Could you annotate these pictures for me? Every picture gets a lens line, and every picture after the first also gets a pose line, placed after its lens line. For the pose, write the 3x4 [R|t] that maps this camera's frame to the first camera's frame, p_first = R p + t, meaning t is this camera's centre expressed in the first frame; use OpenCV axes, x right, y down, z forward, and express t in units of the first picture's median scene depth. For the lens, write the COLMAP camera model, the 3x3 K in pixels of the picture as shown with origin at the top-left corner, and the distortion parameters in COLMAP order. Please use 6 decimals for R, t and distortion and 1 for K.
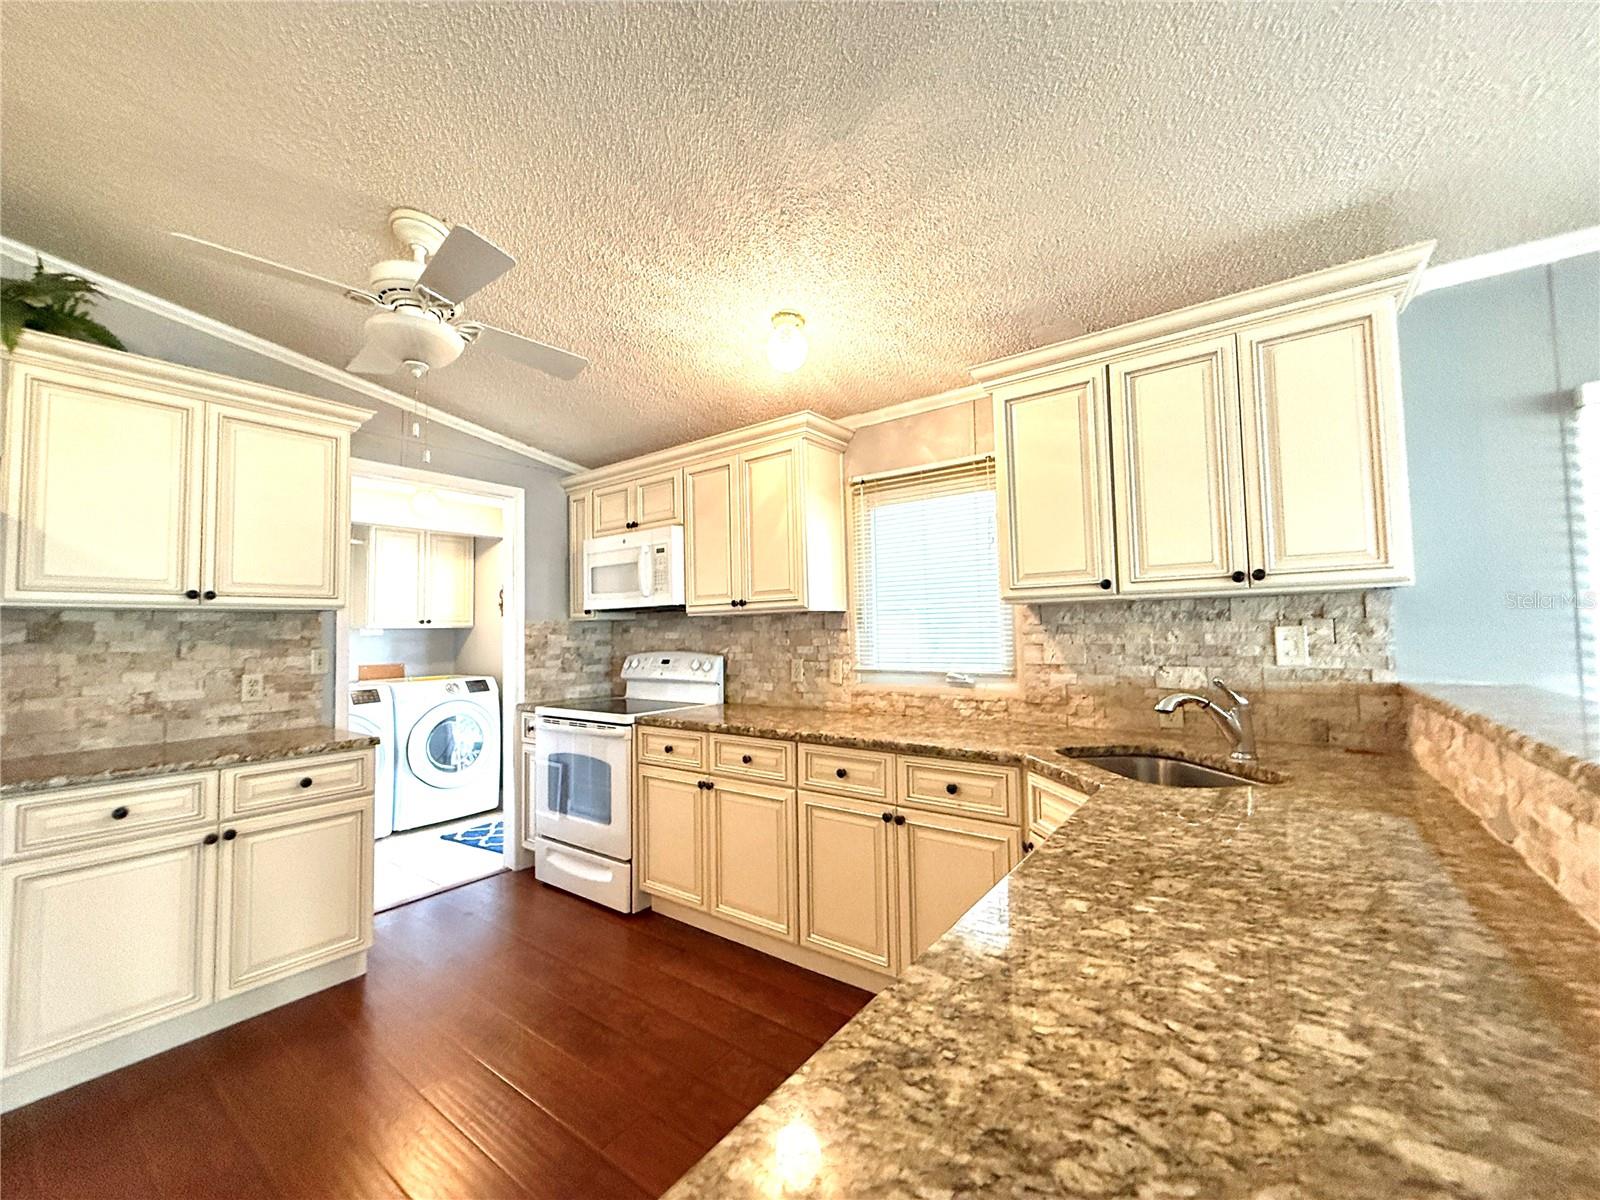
lens RADIAL K [[636.0, 0, 798.0], [0, 636.0, 599.0], [0, 0, 1]] dist [-0.000192, -0.000508]
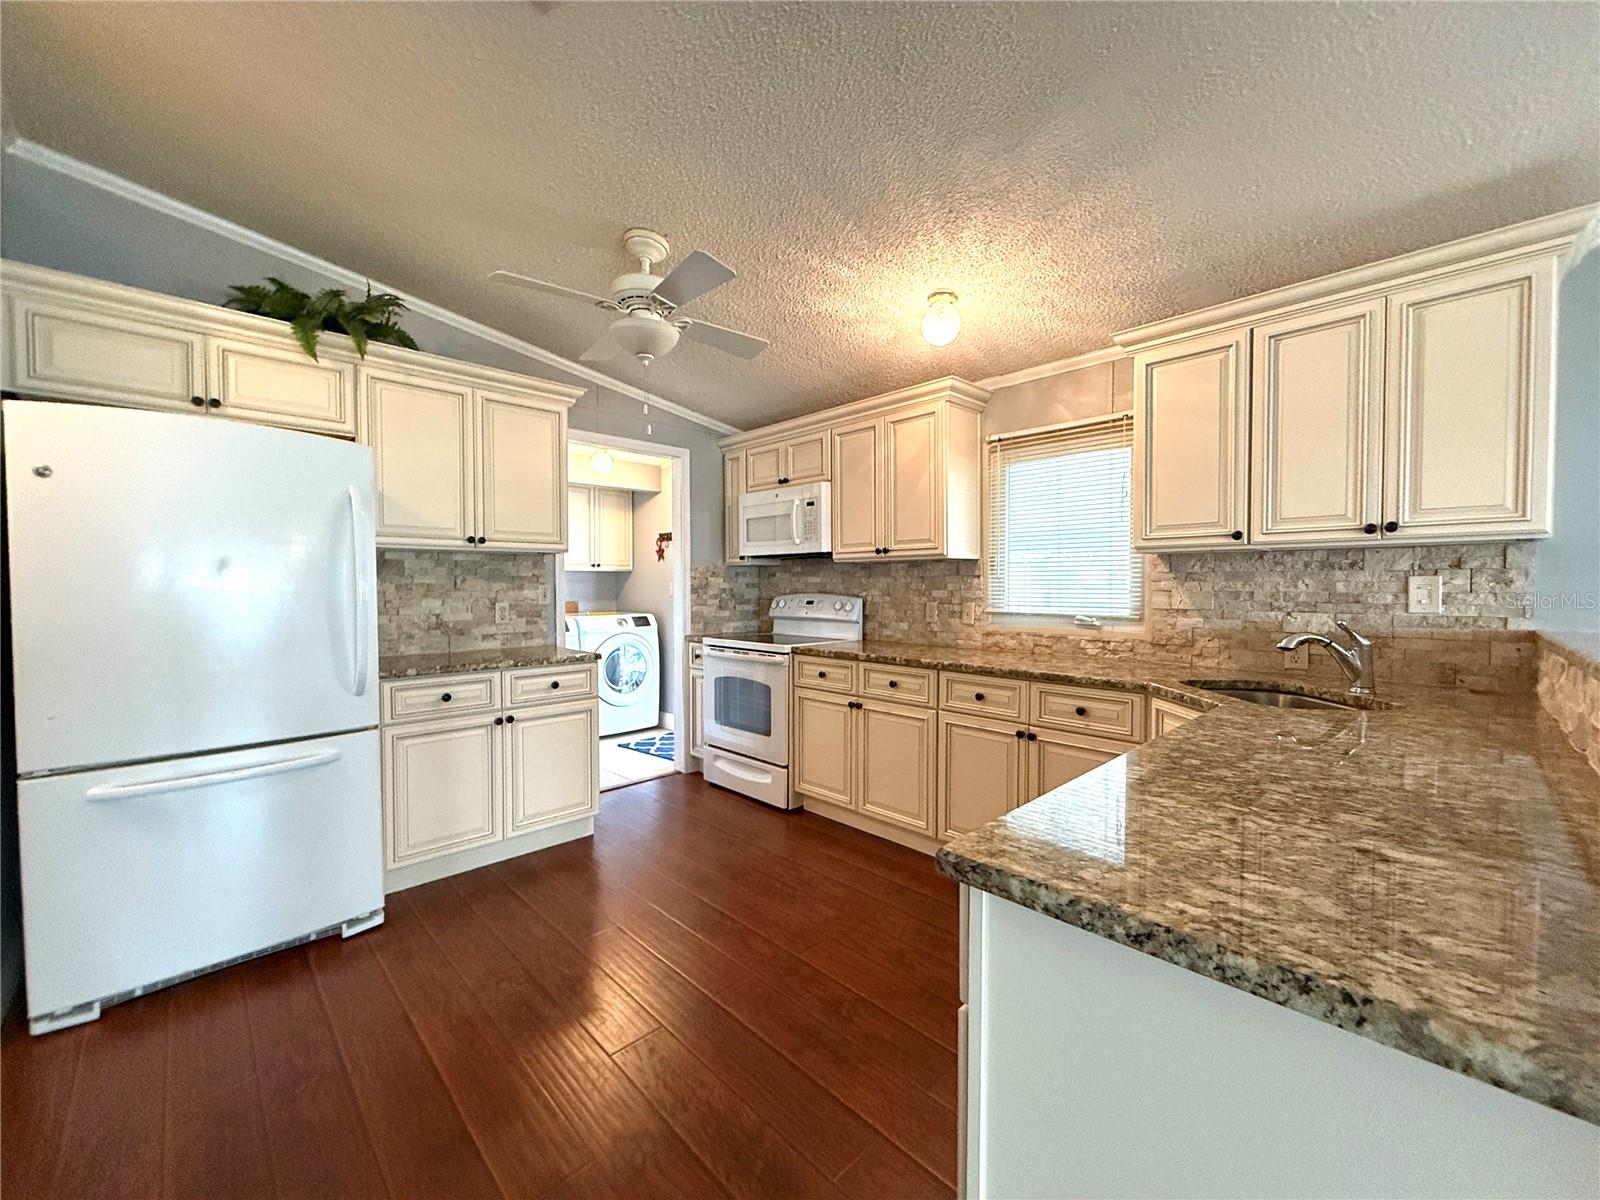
lens RADIAL K [[636.0, 0, 798.0], [0, 636.0, 599.0], [0, 0, 1]] dist [-0.000192, -0.000508]
pose [[0.987230, 0.020989, -0.157913, -0.077113], [-0.008737, 0.996924, 0.077882, 0.006642], [0.159062, -0.075508, 0.984377, -0.182456]]
